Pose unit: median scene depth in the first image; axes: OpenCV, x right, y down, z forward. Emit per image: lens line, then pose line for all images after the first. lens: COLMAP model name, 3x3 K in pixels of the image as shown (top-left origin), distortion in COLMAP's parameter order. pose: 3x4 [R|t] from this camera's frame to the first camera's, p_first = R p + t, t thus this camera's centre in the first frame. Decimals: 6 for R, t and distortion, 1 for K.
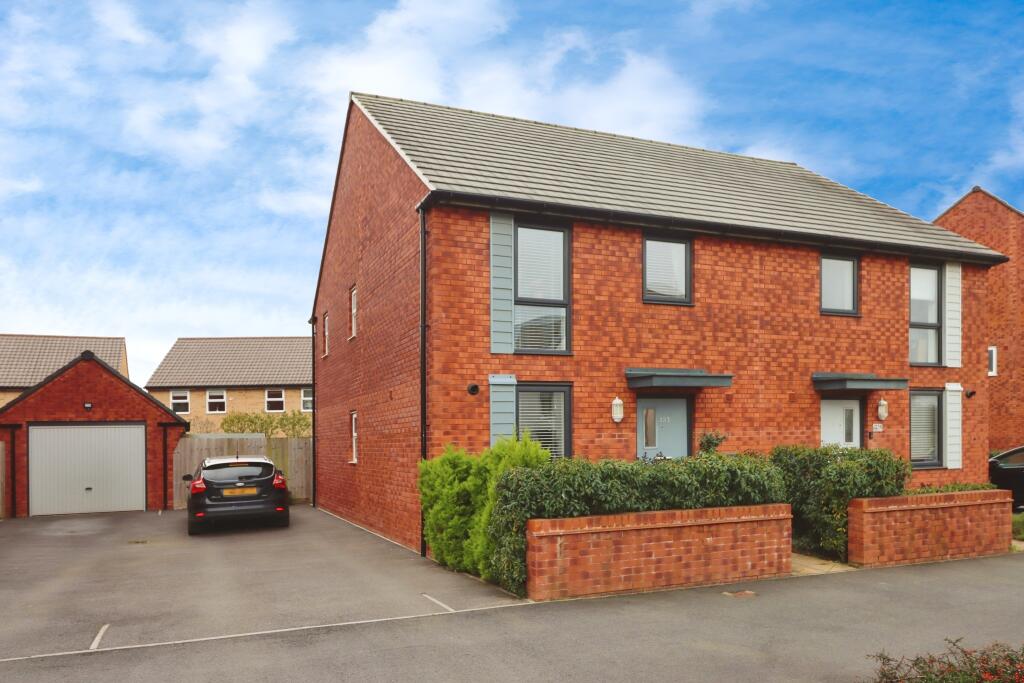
lens RADIAL K [[759.1, 0, 512.0], [0, 759.1, 341.5], [0, 0, 1]] dist [0.007089, 0.000076]
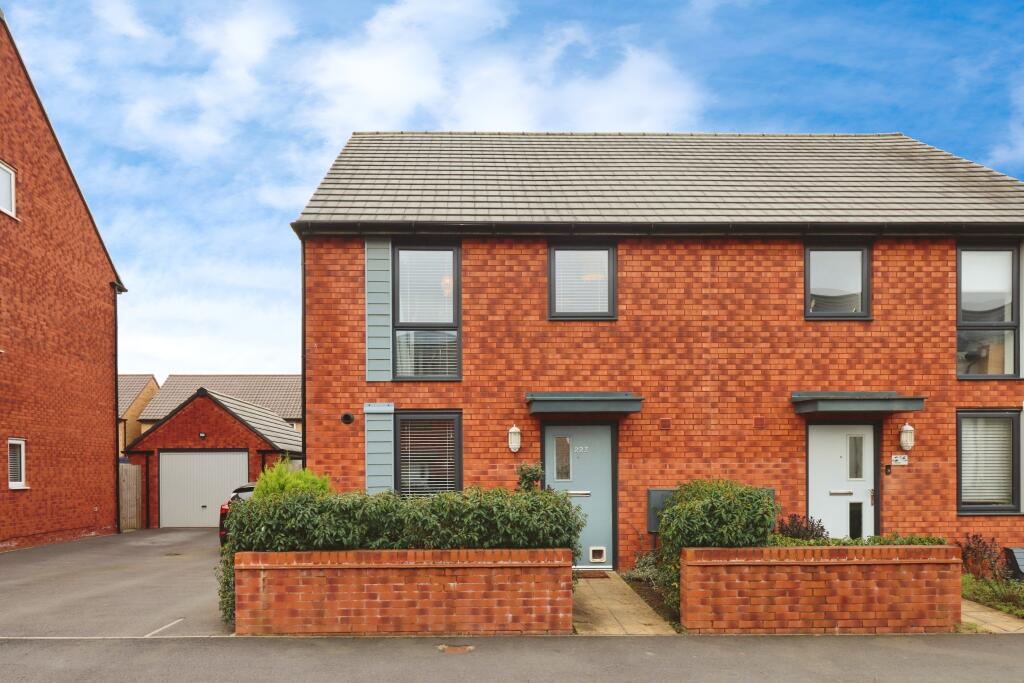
lens RADIAL K [[762.2, 0, 512.0], [0, 762.2, 373.9], [0, 0, 1]] dist [0.007751, 0.000753]
pose [[0.927338, -0.033684, -0.372706, 0.478842], [0.036519, 0.999333, 0.000546, 0.011216], [0.372439, -0.014117, 0.927949, 0.143531]]
